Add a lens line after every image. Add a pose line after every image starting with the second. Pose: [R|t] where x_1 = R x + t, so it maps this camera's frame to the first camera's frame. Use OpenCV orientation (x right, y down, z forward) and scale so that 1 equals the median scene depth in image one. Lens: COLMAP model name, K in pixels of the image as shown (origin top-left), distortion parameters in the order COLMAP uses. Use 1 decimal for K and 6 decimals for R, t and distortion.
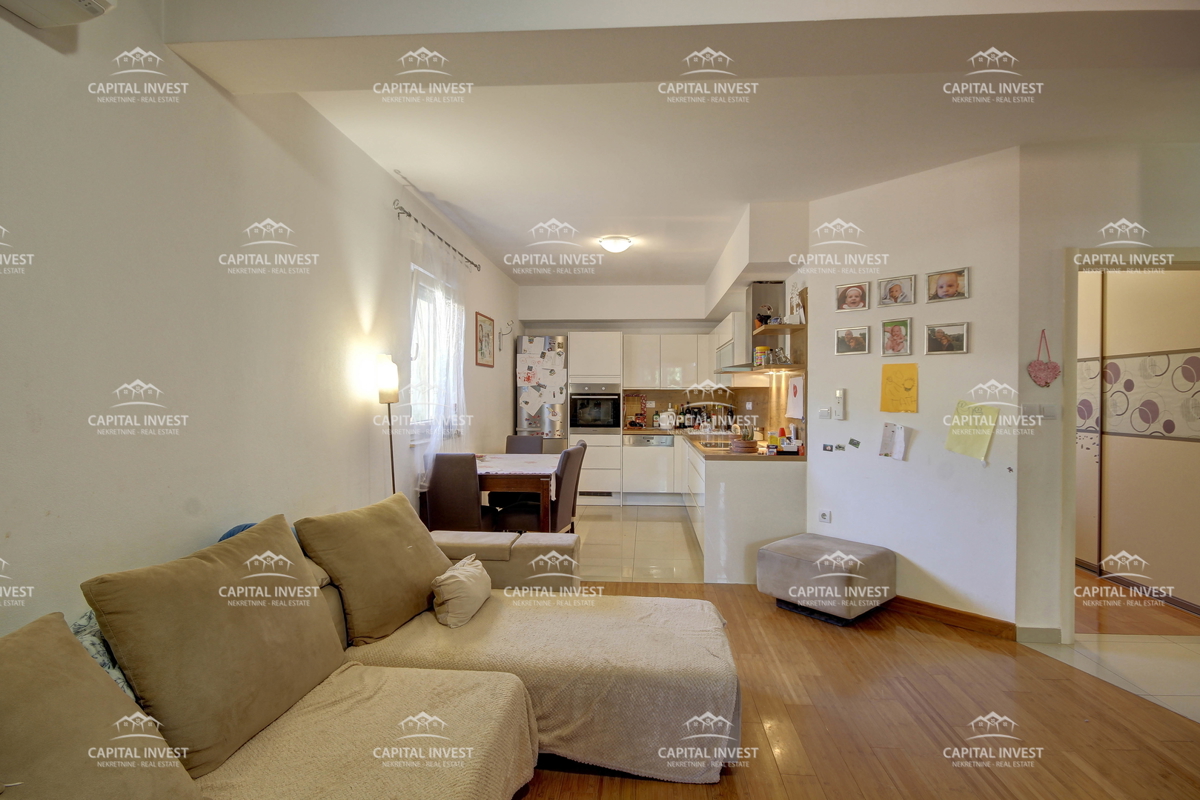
lens RADIAL K [[587.8, 0, 603.9], [0, 587.8, 398.6], [0, 0, 1]] dist [-0.000048, 0.000020]
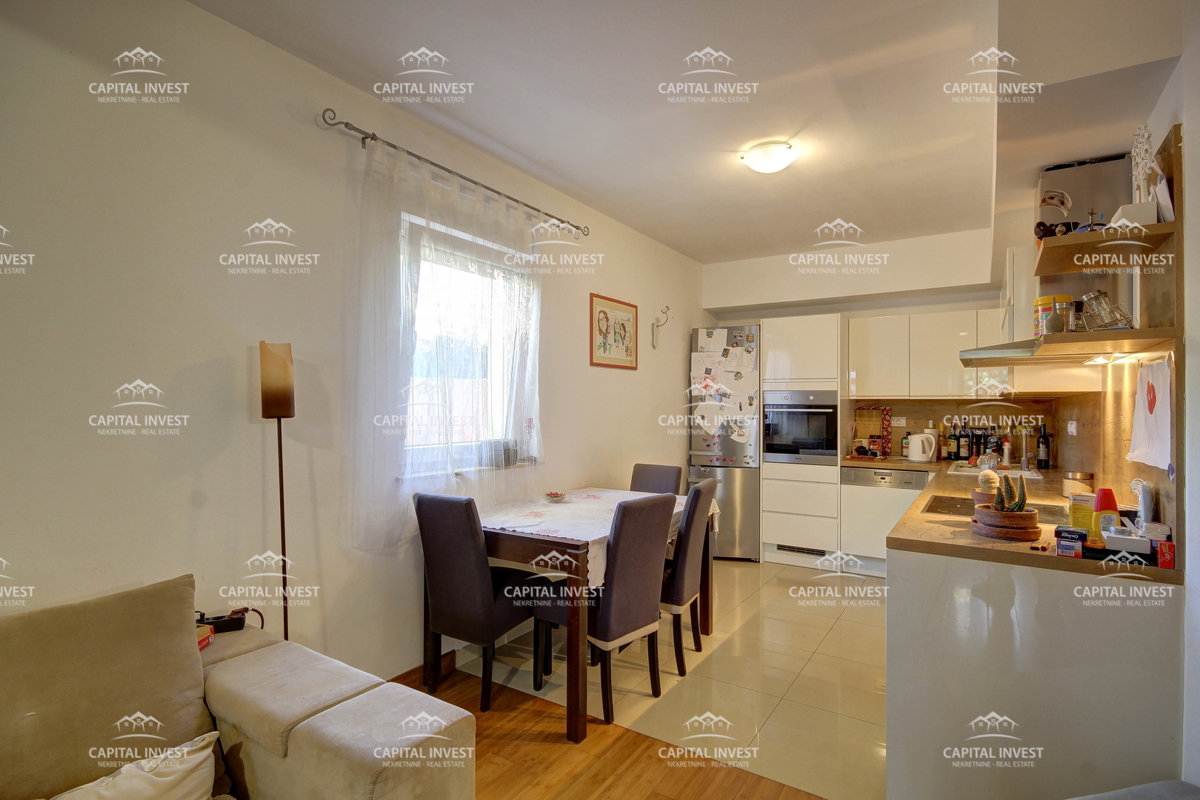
lens RADIAL K [[590.2, 0, 599.2], [0, 590.2, 403.2], [0, 0, 1]] dist [0.002497, -0.000390]
pose [[0.875278, -0.000116, -0.483621, 0.116480], [-0.005898, 0.999923, -0.010915, -0.001871], [0.483585, 0.012407, 0.875210, 0.282018]]
